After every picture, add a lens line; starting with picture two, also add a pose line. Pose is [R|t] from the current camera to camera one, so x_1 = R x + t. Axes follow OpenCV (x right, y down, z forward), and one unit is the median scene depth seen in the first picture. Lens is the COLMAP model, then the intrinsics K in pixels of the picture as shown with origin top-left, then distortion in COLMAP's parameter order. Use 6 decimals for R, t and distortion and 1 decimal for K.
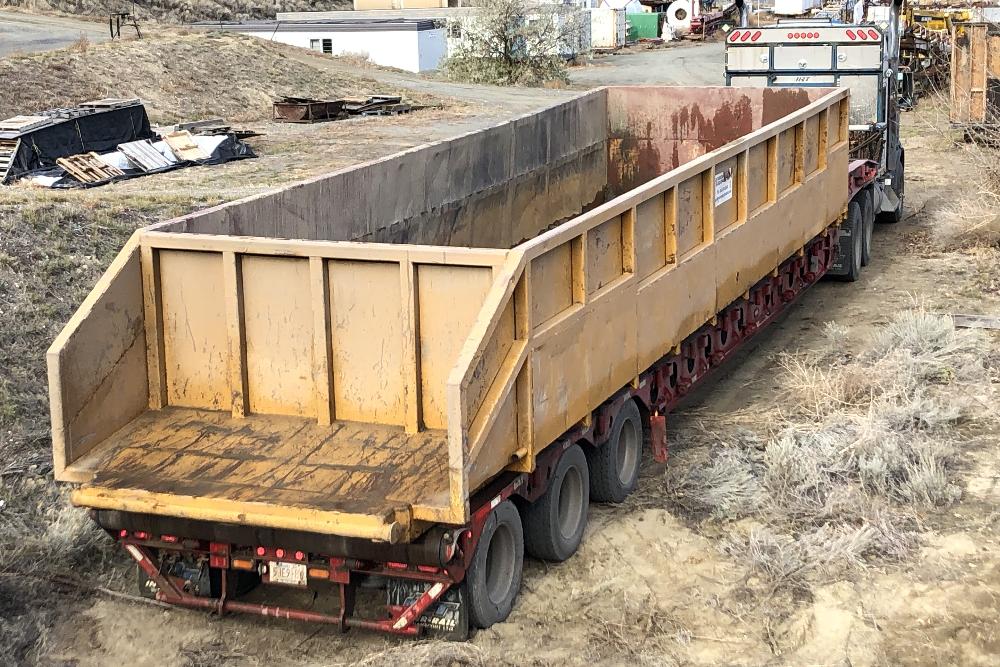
lens RADIAL K [[1830.1, 0, 500.0], [0, 1830.1, 333.5], [0, 0, 1]] dist [-0.016959, -0.104112]
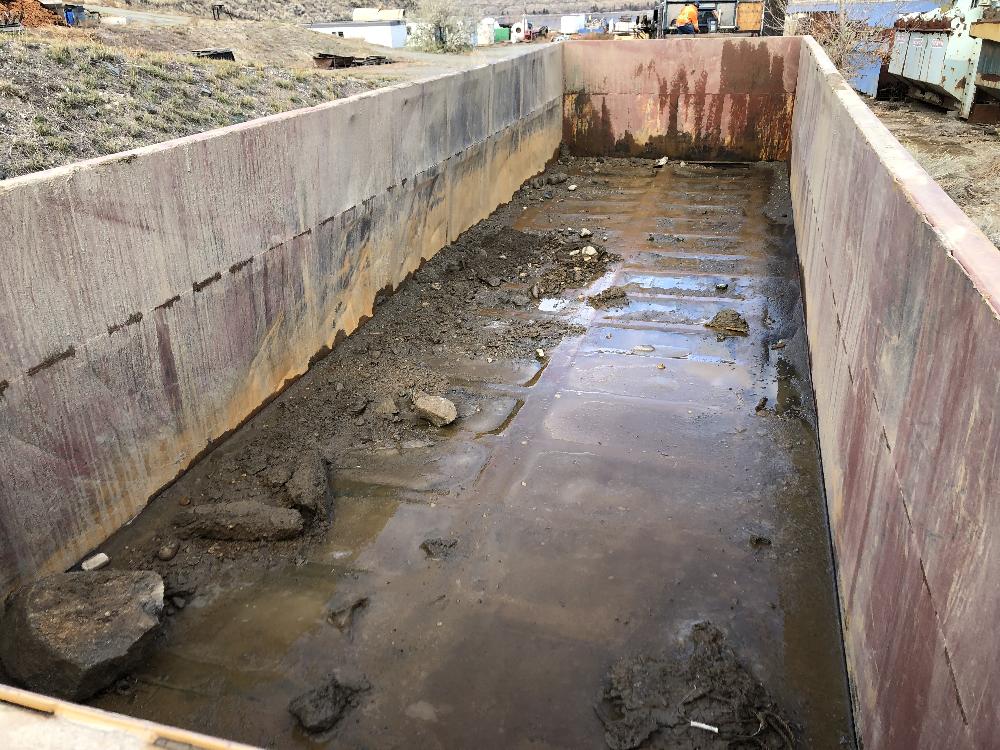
lens RADIAL K [[823.9, 0, 500.0], [0, 823.9, 375.0], [0, 0, 1]] dist [0.032198, 0.005735]
pose [[0.996340, -0.033290, 0.078736, -0.031299], [0.015943, 0.977262, 0.211436, 0.007320], [-0.083985, -0.209407, 0.974215, 0.260928]]
